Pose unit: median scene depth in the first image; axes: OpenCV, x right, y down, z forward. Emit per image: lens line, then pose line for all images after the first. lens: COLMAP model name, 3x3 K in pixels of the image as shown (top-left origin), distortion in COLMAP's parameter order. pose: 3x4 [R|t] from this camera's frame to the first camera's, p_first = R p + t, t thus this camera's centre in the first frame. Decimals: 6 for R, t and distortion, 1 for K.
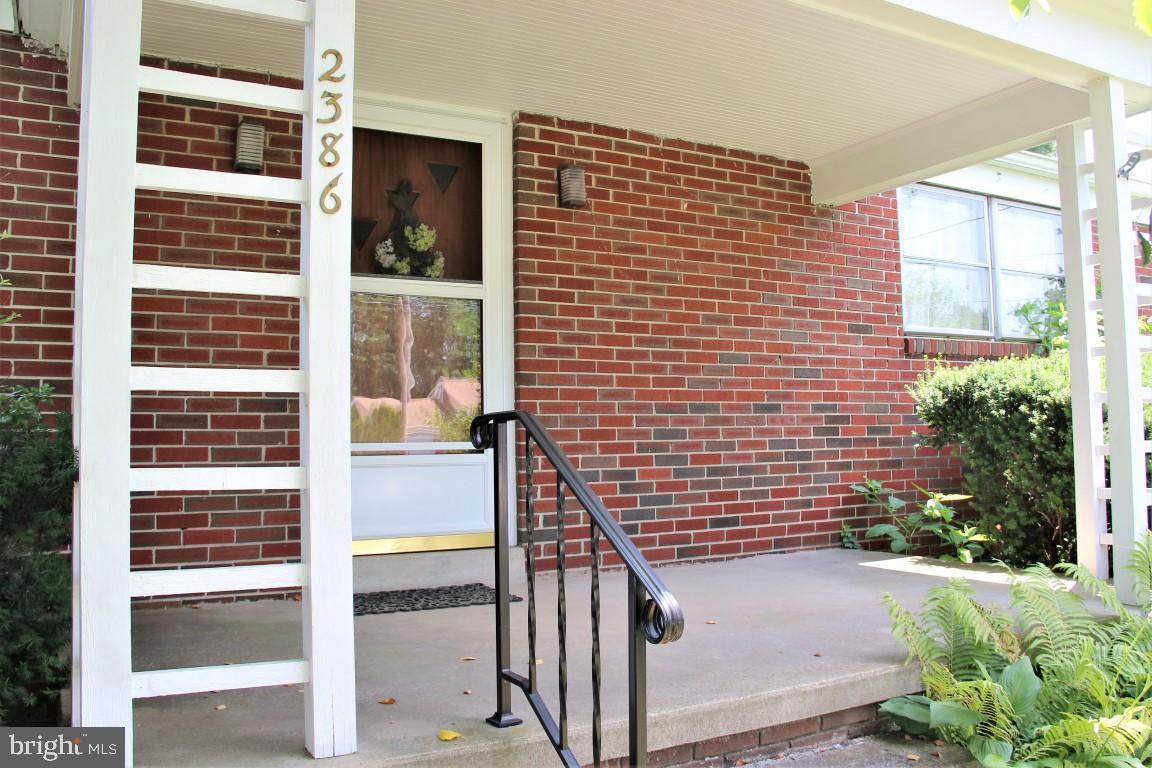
lens RADIAL K [[980.7, 0, 582.8], [0, 980.7, 381.3], [0, 0, 1]] dist [-0.189685, 0.144784]
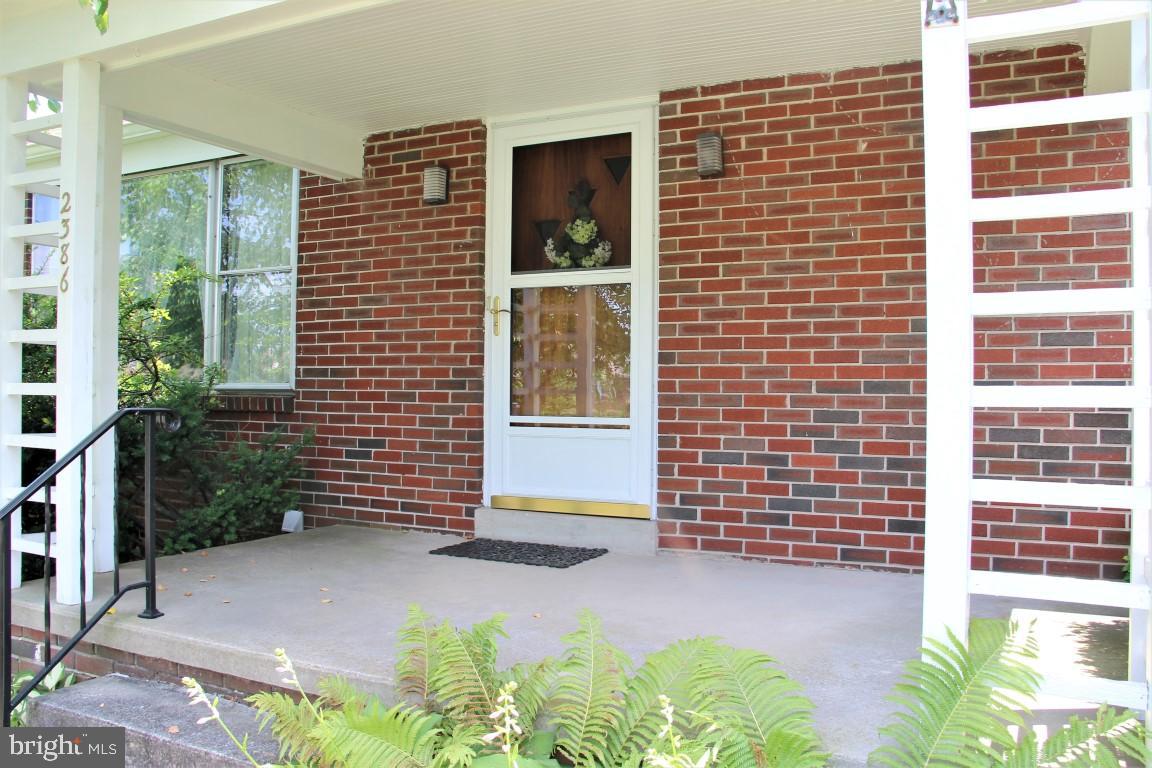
lens RADIAL K [[980.7, 0, 582.8], [0, 980.7, 381.3], [0, 0, 1]] dist [-0.189685, 0.144784]
pose [[0.545933, 0.014516, -0.837703, 0.717573], [0.037194, 0.998444, 0.041541, -0.022583], [0.837003, -0.053836, 0.544544, 0.362221]]
